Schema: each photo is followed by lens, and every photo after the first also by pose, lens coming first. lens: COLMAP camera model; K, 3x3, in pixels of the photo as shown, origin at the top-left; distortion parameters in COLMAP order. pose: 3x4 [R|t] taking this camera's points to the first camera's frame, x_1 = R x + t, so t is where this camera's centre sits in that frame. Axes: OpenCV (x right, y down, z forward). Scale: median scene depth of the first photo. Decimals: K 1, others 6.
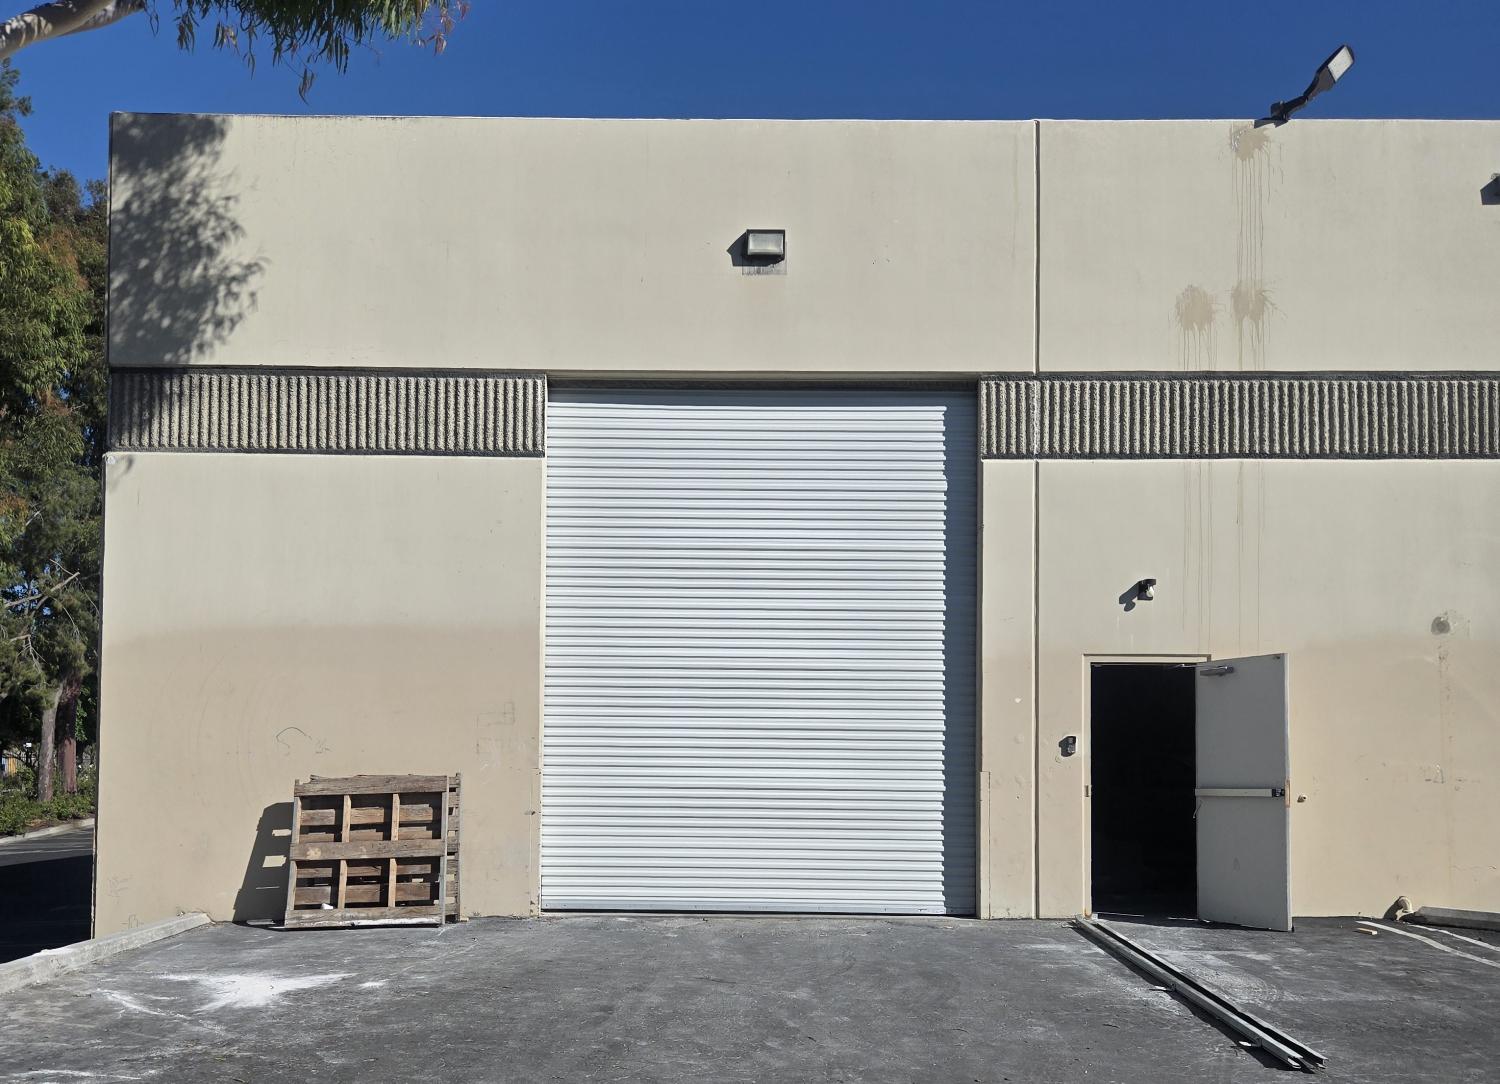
lens RADIAL K [[1415.2, 0, 717.4], [0, 1415.2, 746.5], [0, 0, 1]] dist [0.026505, 0.002825]
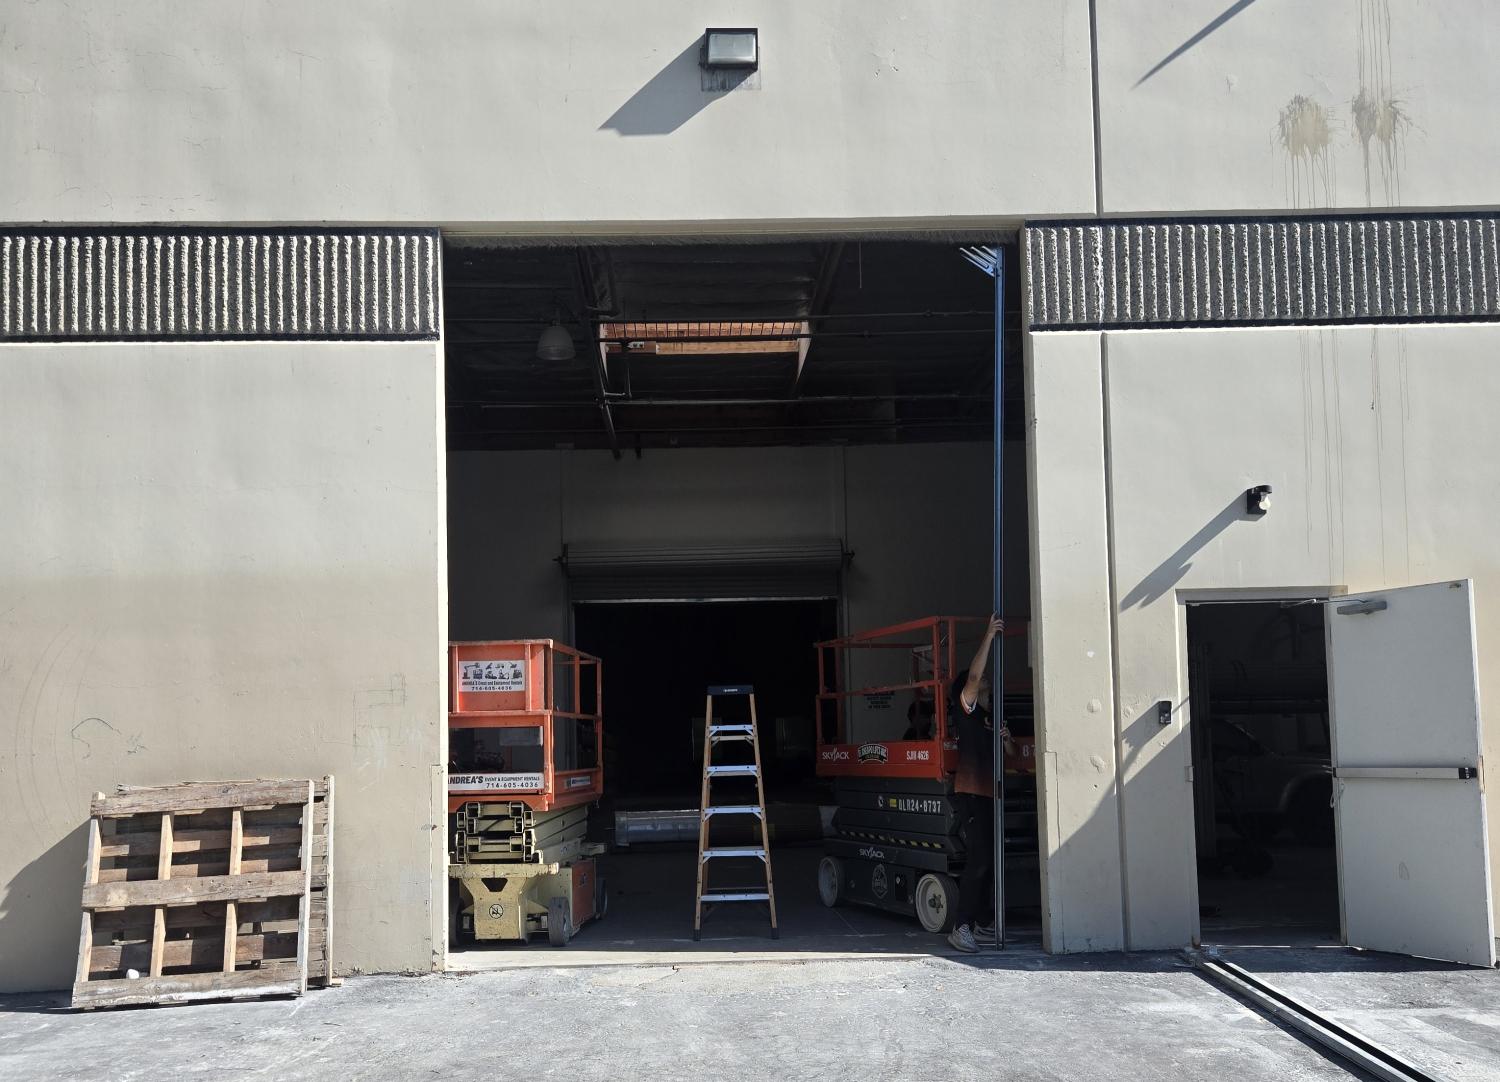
lens RADIAL K [[1402.3, 0, 724.7], [0, 1402.3, 669.3], [0, 0, 1]] dist [0.034690, -0.009217]
pose [[0.999080, -0.027378, 0.032995, -0.002726], [0.028276, 0.999234, -0.027042, -0.010072], [-0.032229, 0.027950, 0.999090, 0.273200]]
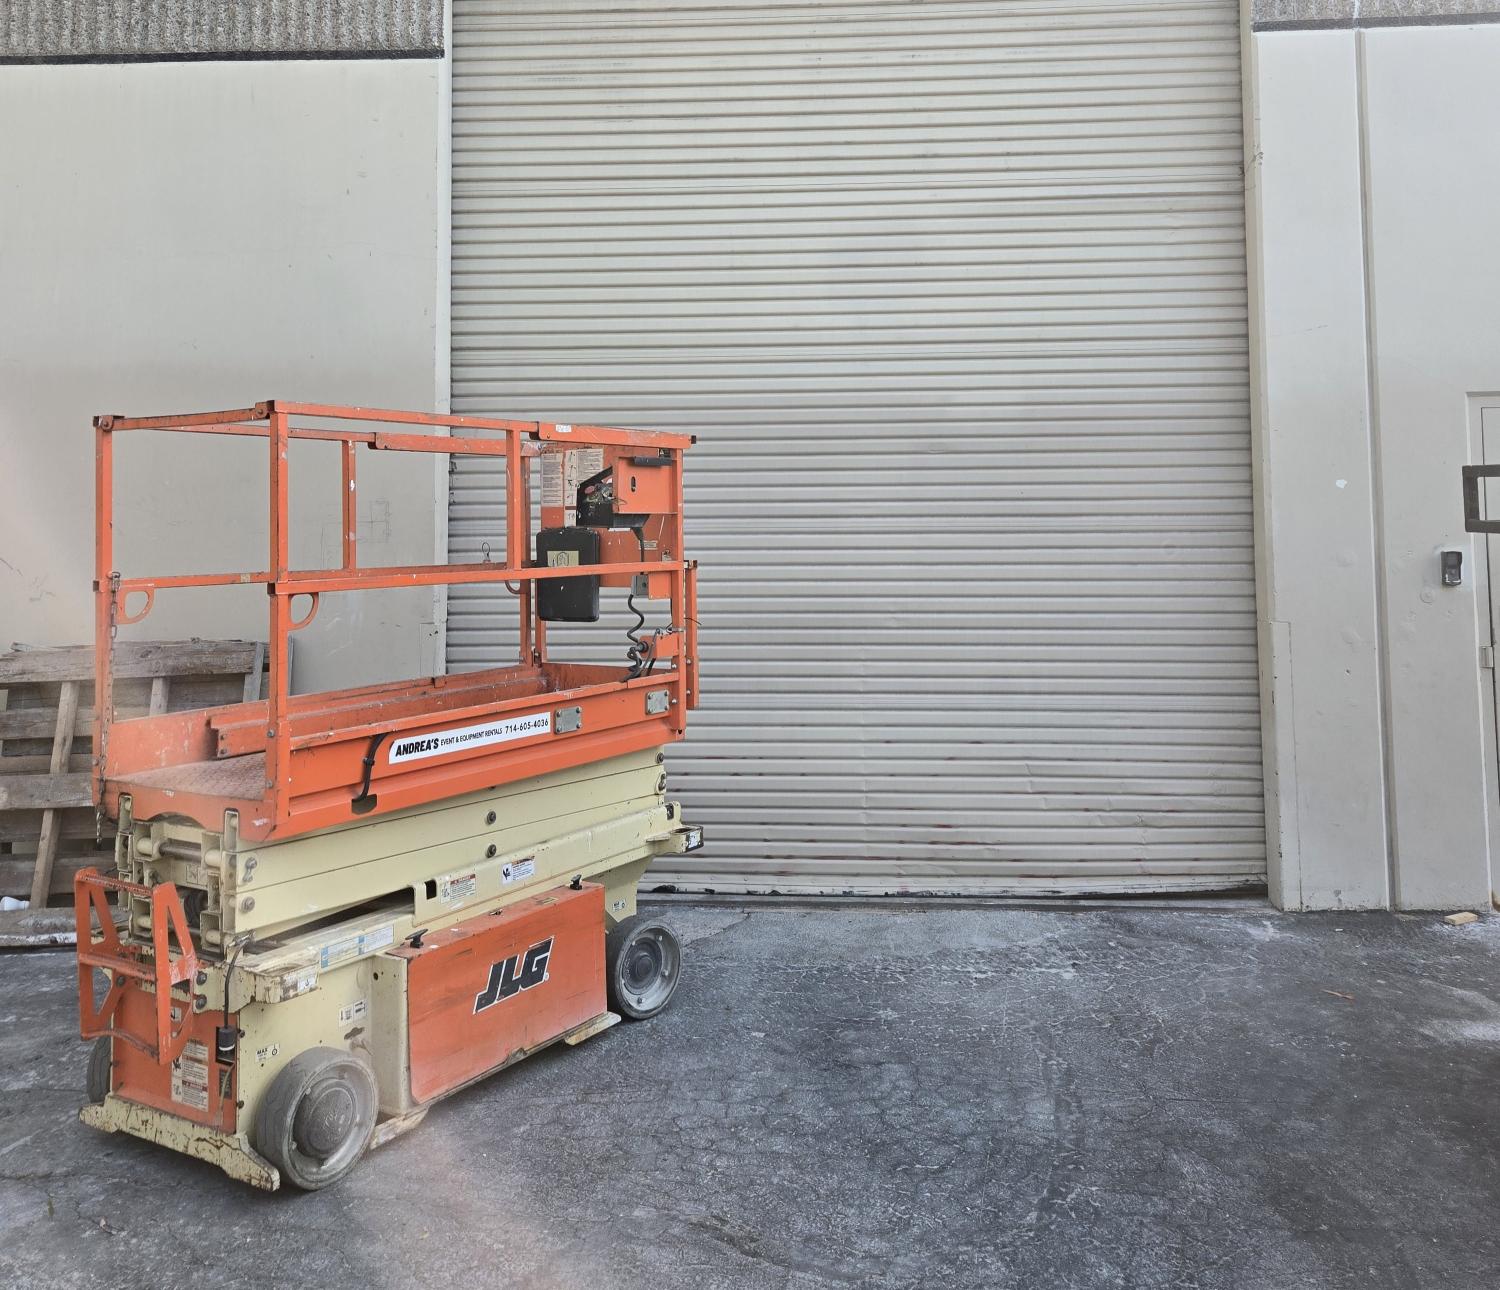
lens RADIAL K [[1443.1, 0, 710.8], [0, 1443.1, 469.8], [0, 0, 1]] dist [0.061968, -0.076353]
pose [[0.998057, -0.017034, -0.059935, 0.013478], [0.014329, 0.998872, -0.045273, -0.016558], [0.060639, 0.044326, 0.997175, 0.451425]]
